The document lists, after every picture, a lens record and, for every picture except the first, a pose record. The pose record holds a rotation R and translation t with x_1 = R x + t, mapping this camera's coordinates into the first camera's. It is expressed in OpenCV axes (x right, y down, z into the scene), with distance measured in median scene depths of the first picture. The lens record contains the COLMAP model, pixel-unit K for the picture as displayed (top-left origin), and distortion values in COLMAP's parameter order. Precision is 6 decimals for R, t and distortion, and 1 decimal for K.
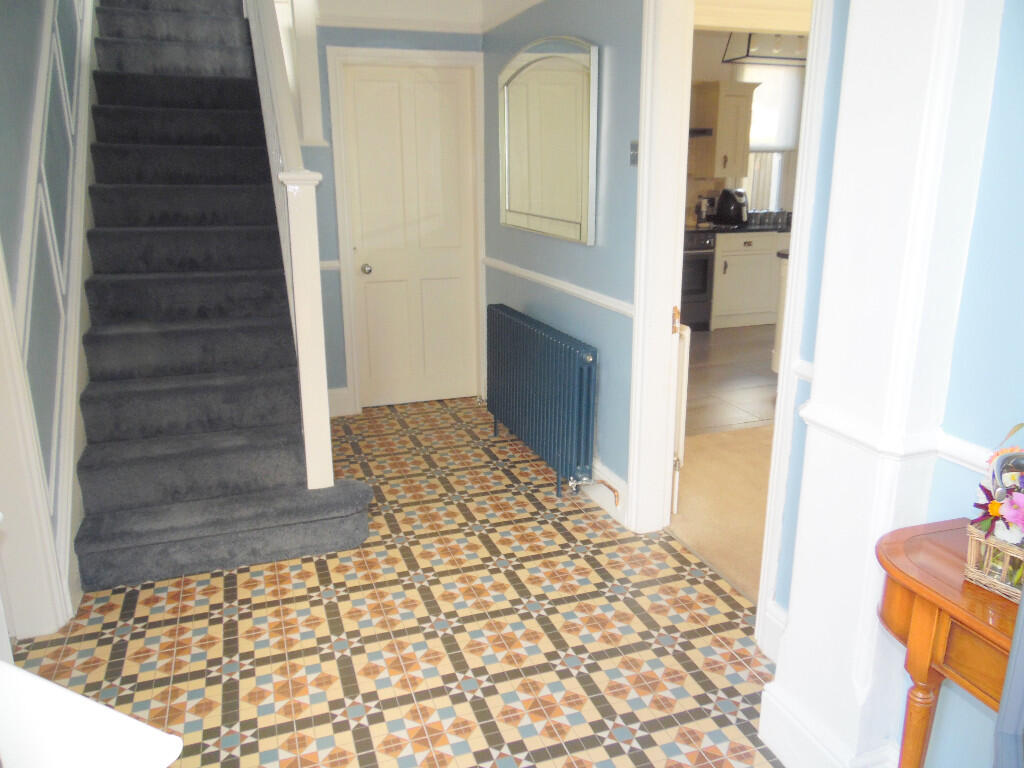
lens RADIAL K [[770.0, 0, 519.0], [0, 770.0, 379.3], [0, 0, 1]] dist [-0.030464, 0.061312]
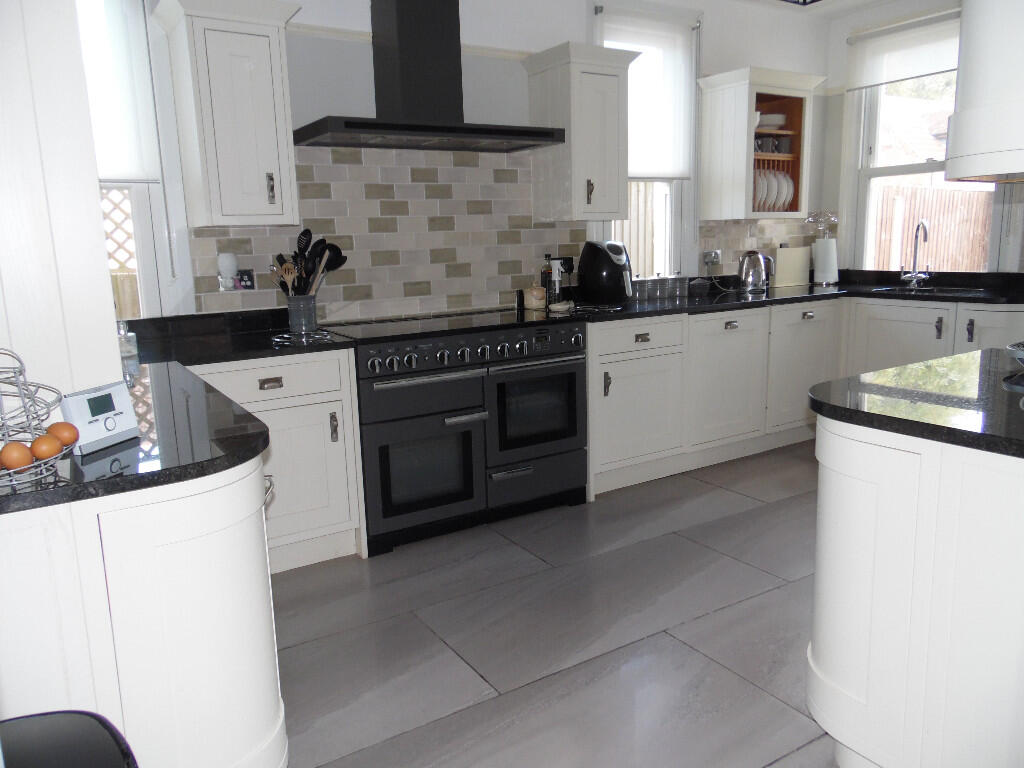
lens RADIAL K [[770.0, 0, 515.7], [0, 770.0, 382.8], [0, 0, 1]] dist [-0.030464, 0.061312]
pose [[0.974391, -0.061812, 0.216199, 0.081926], [0.079115, 0.994240, -0.072309, -0.101666], [-0.210484, 0.087562, 0.973668, 0.442487]]
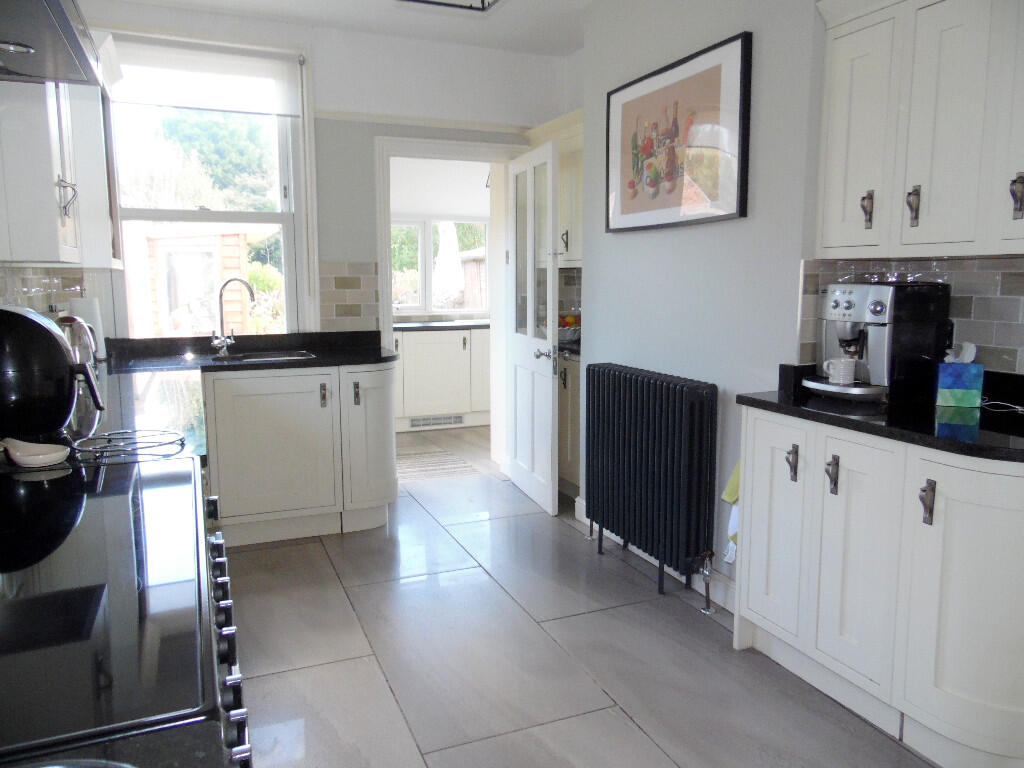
lens RADIAL K [[770.0, 0, 513.2], [0, 770.0, 379.9], [0, 0, 1]] dist [-0.030464, 0.061312]
pose [[-0.053315, -0.127809, 0.990365, -0.000482], [0.263409, 0.954848, 0.137406, -0.200289], [-0.963210, 0.268197, -0.017242, 0.790429]]
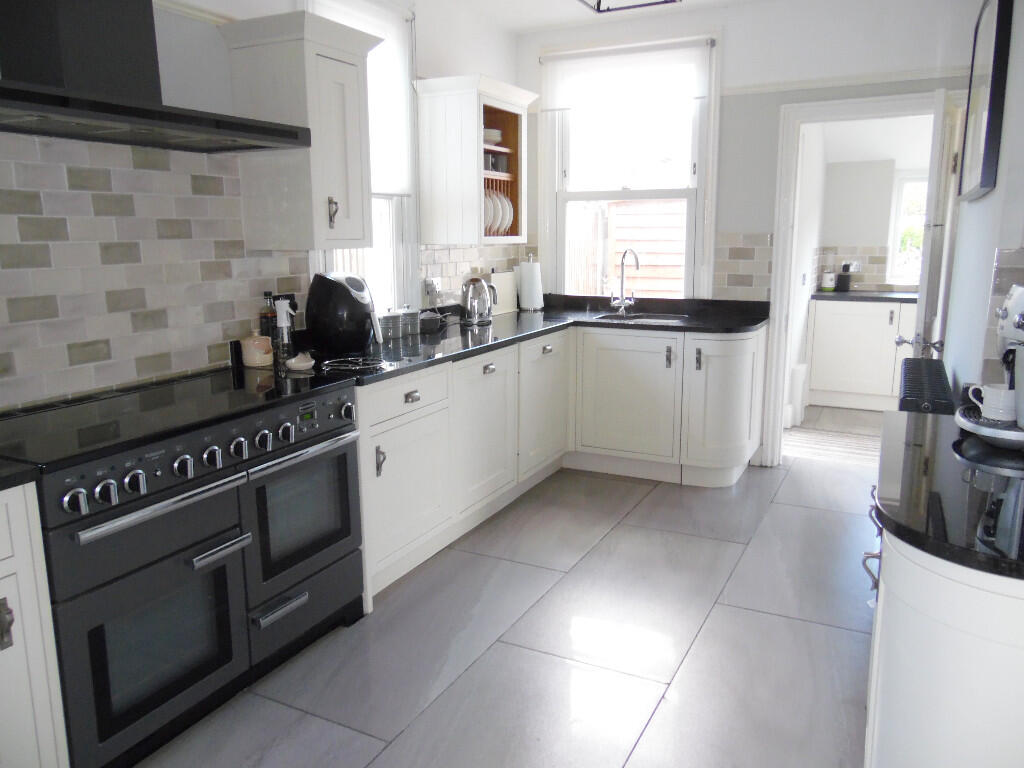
lens RADIAL K [[770.0, 0, 512.4], [0, 770.0, 383.8], [0, 0, 1]] dist [-0.030464, 0.061312]
pose [[0.725619, -0.132846, 0.675151, 0.040117], [0.182259, 0.983248, -0.002415, -0.155695], [-0.663520, 0.124805, 0.737676, 0.575235]]
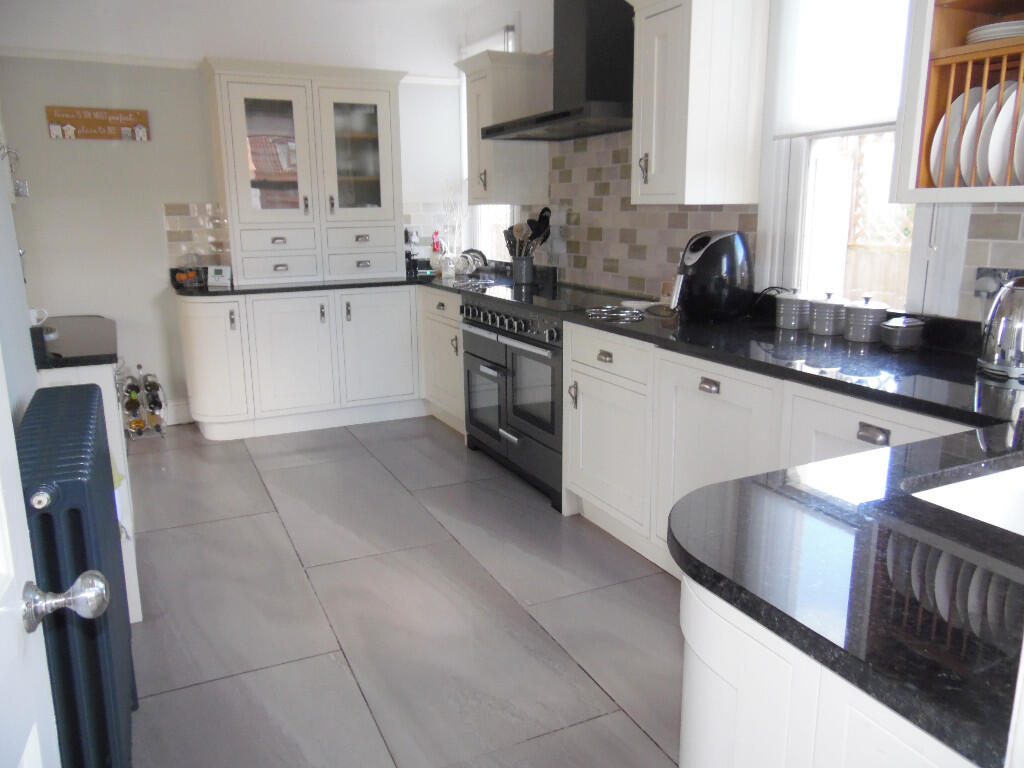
lens RADIAL K [[770.0, 0, 511.3], [0, 770.0, 384.6], [0, 0, 1]] dist [-0.030464, 0.061312]
pose [[0.113087, 0.229814, -0.966642, 0.645564], [-0.252619, 0.947563, 0.195725, -0.210506], [0.960934, 0.222058, 0.165212, 0.796749]]
